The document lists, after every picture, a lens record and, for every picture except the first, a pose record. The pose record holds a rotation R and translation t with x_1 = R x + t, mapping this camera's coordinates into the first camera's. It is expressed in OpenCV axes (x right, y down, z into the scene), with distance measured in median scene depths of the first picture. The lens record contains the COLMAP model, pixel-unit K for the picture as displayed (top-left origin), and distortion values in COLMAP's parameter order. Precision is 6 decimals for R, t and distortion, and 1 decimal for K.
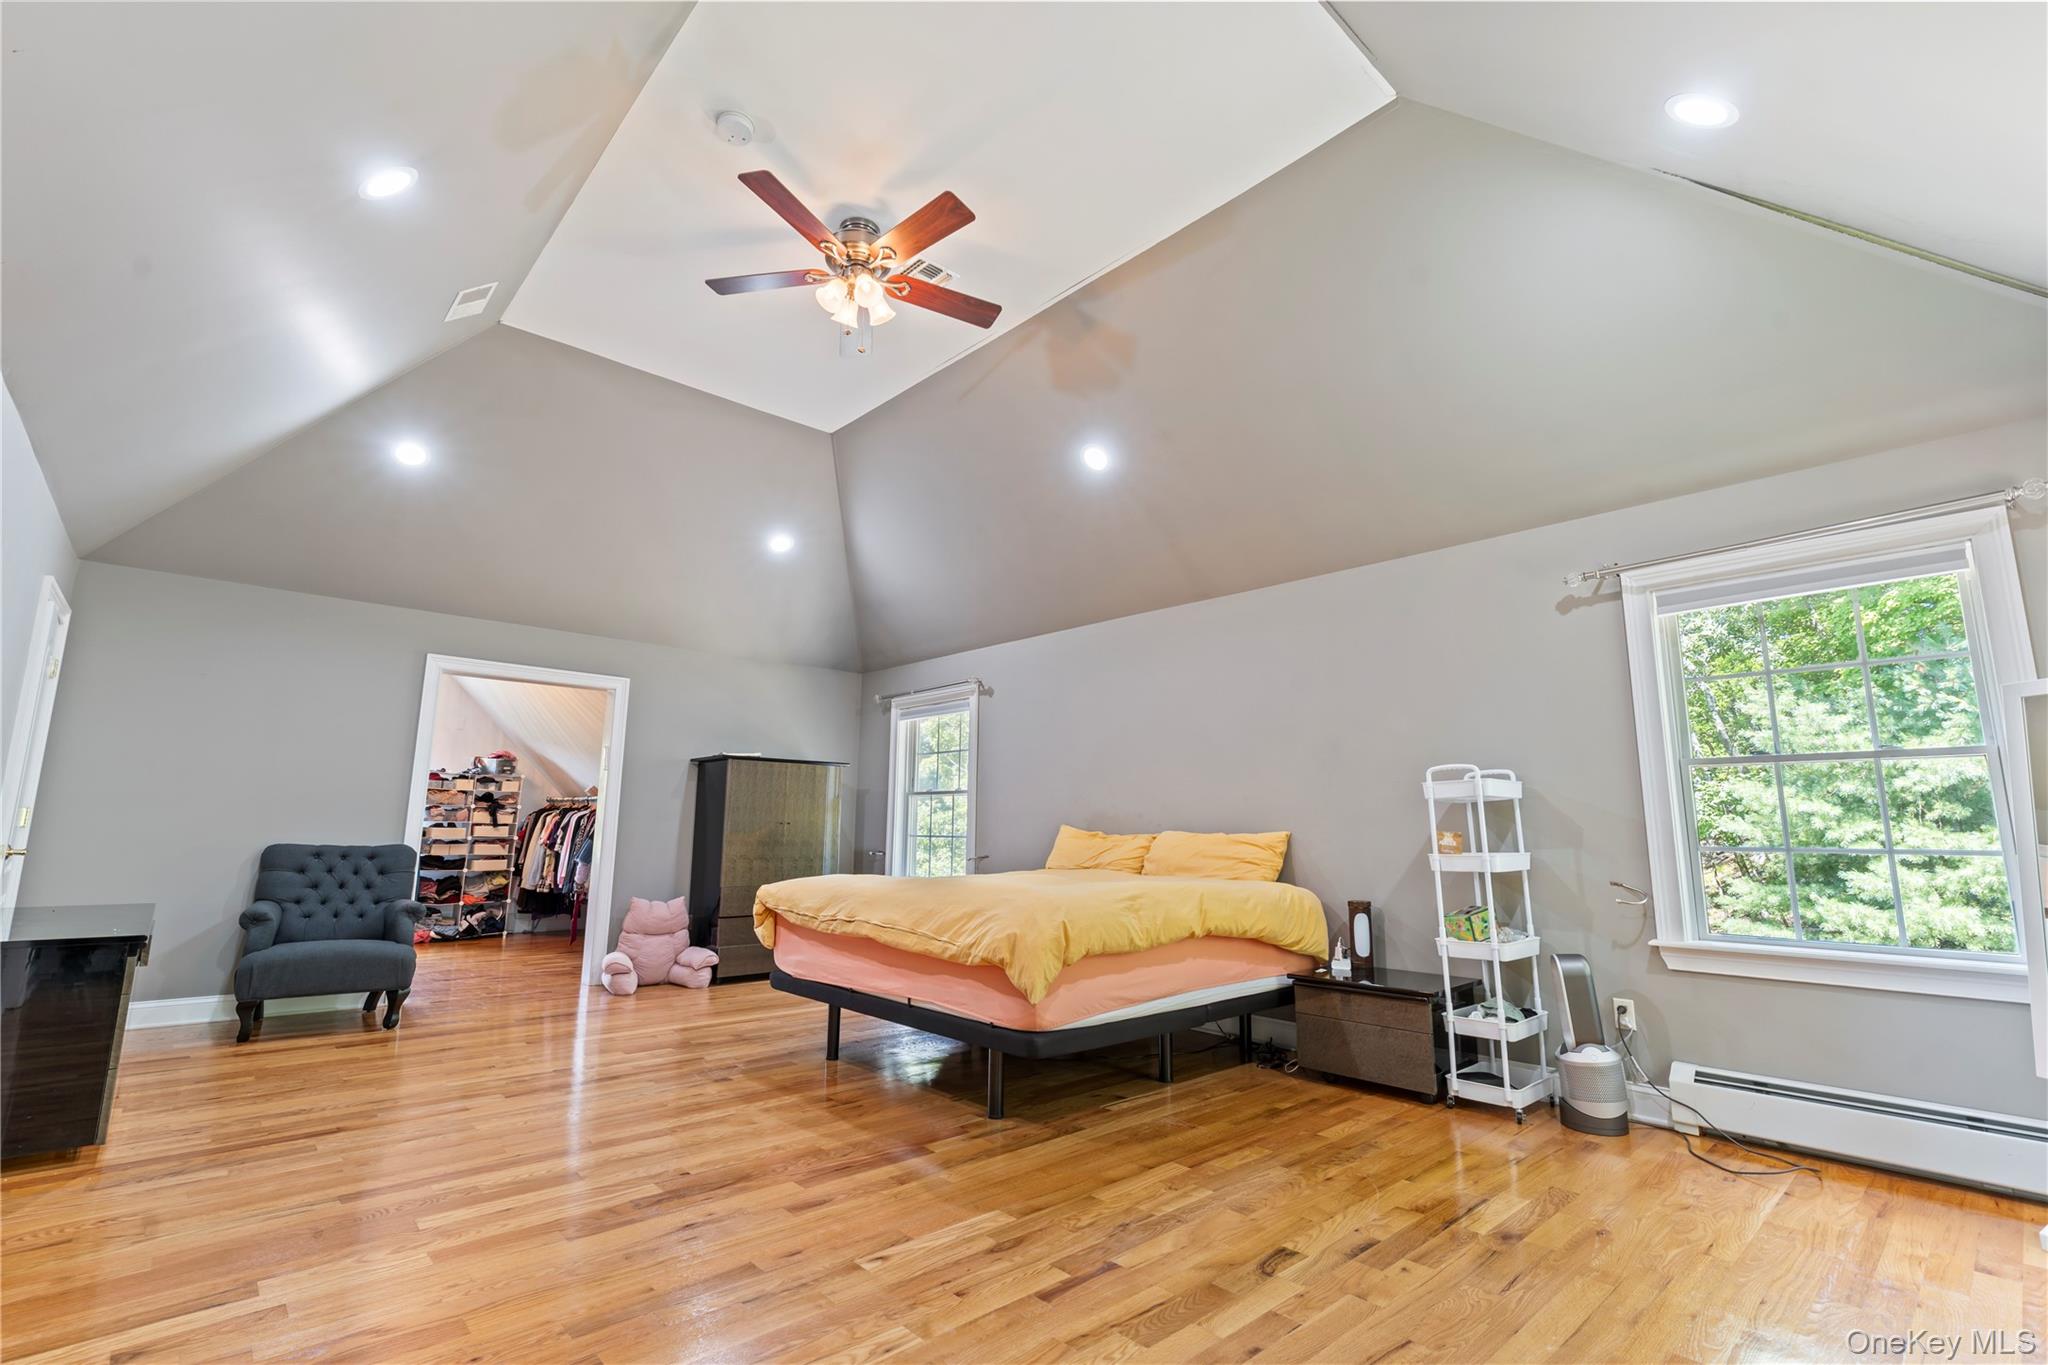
lens RADIAL K [[948.8, 0, 1014.7], [0, 948.8, 670.8], [0, 0, 1]] dist [-0.003660, 0.002578]
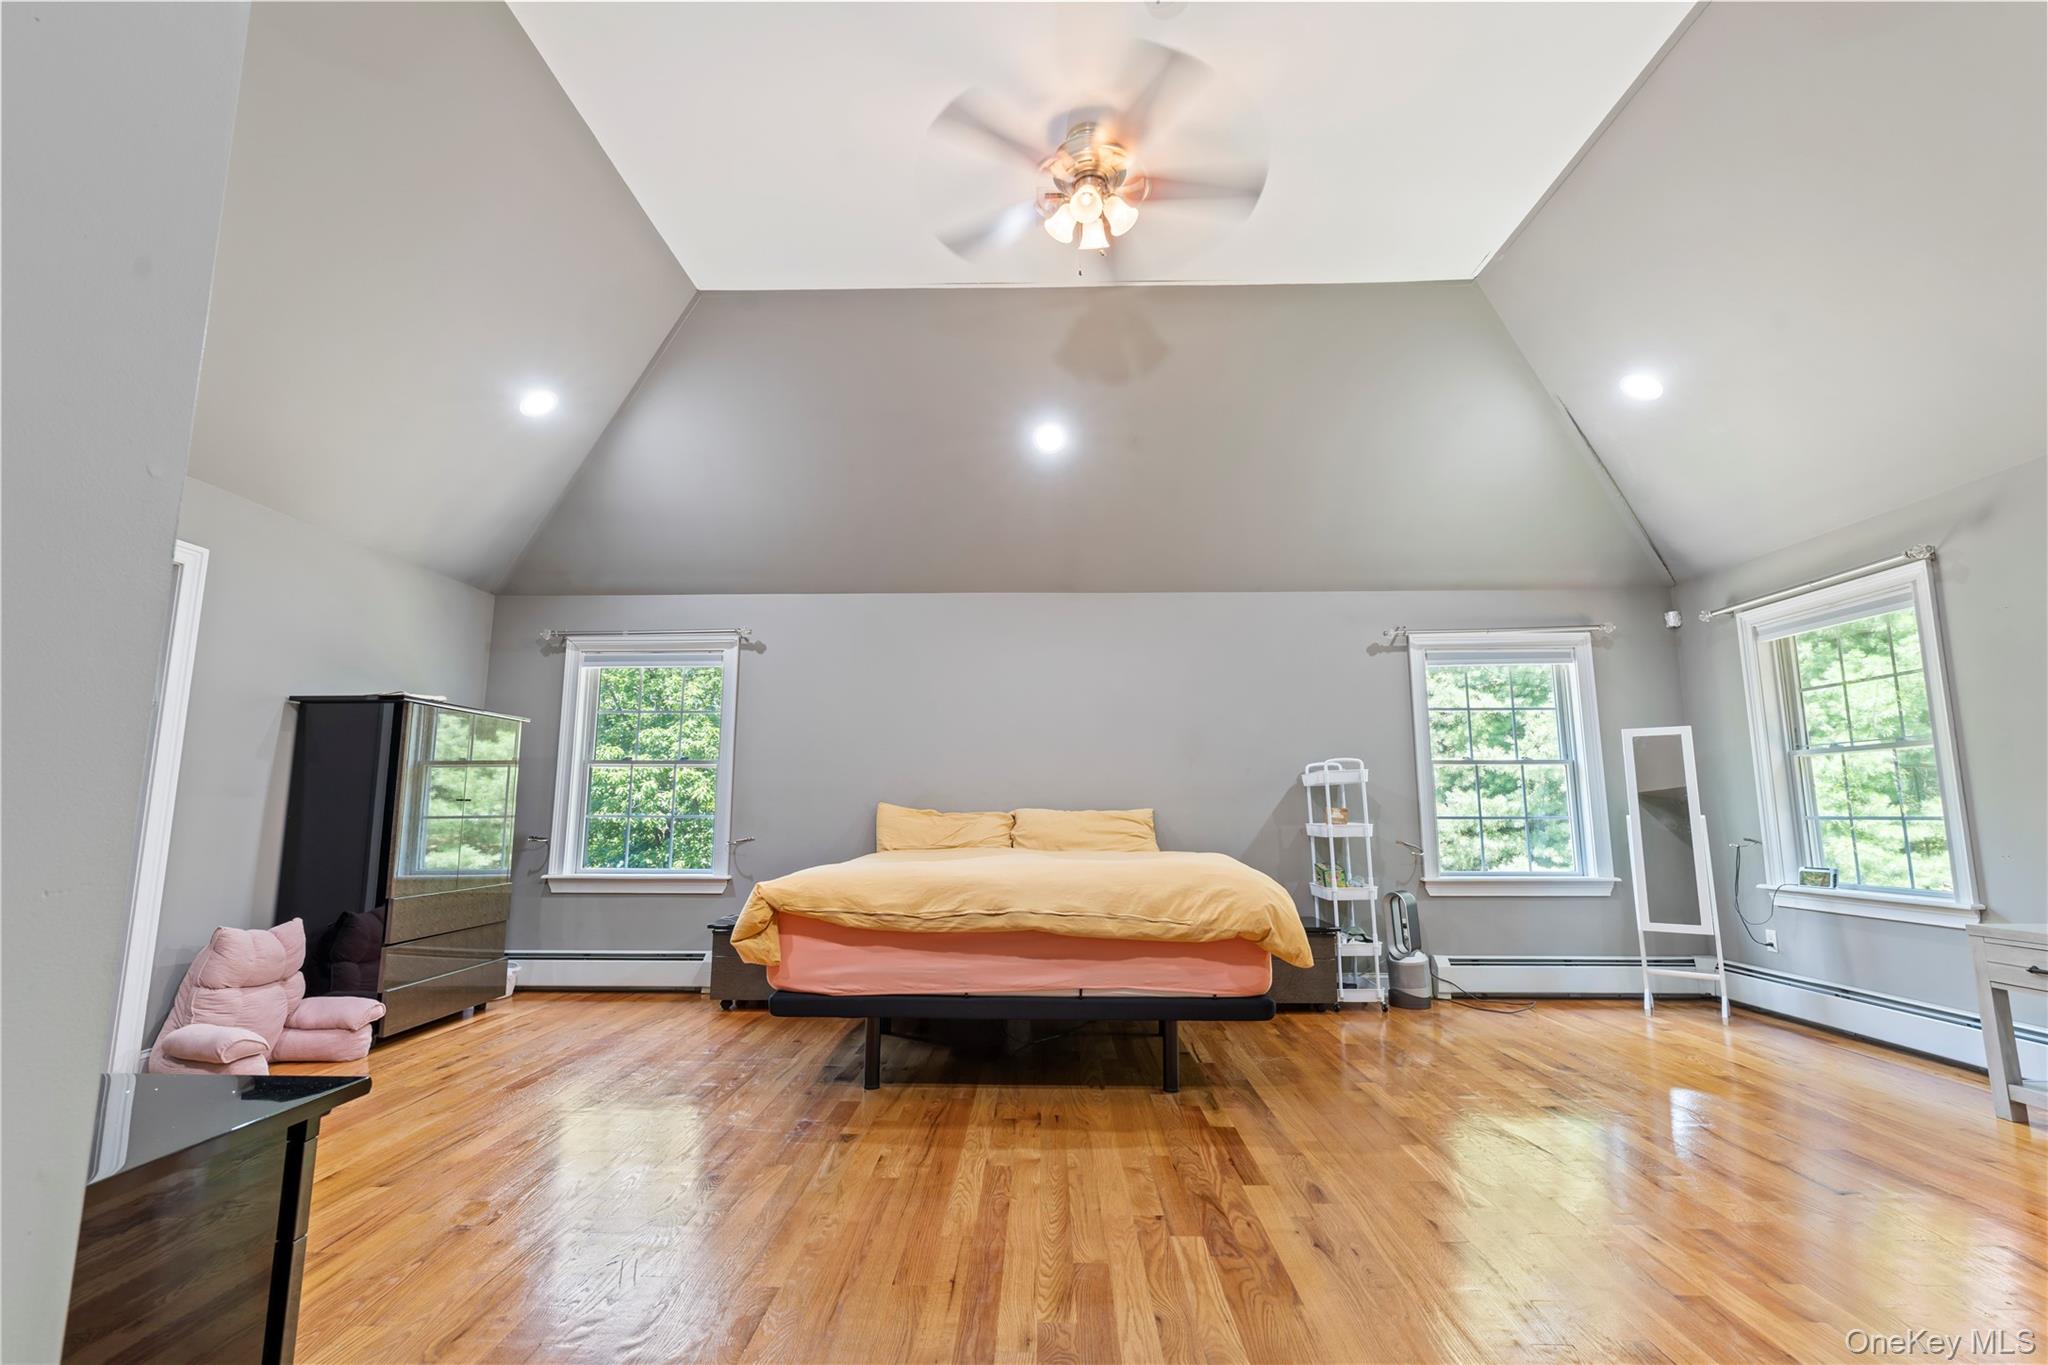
lens RADIAL K [[948.8, 0, 1015.4], [0, 948.8, 670.1], [0, 0, 1]] dist [-0.003660, 0.002578]
pose [[0.674651, 0.101080, 0.731184, -0.867894], [-0.118425, 0.992570, -0.027945, 0.068558], [-0.728575, -0.067737, 0.681608, 0.435970]]
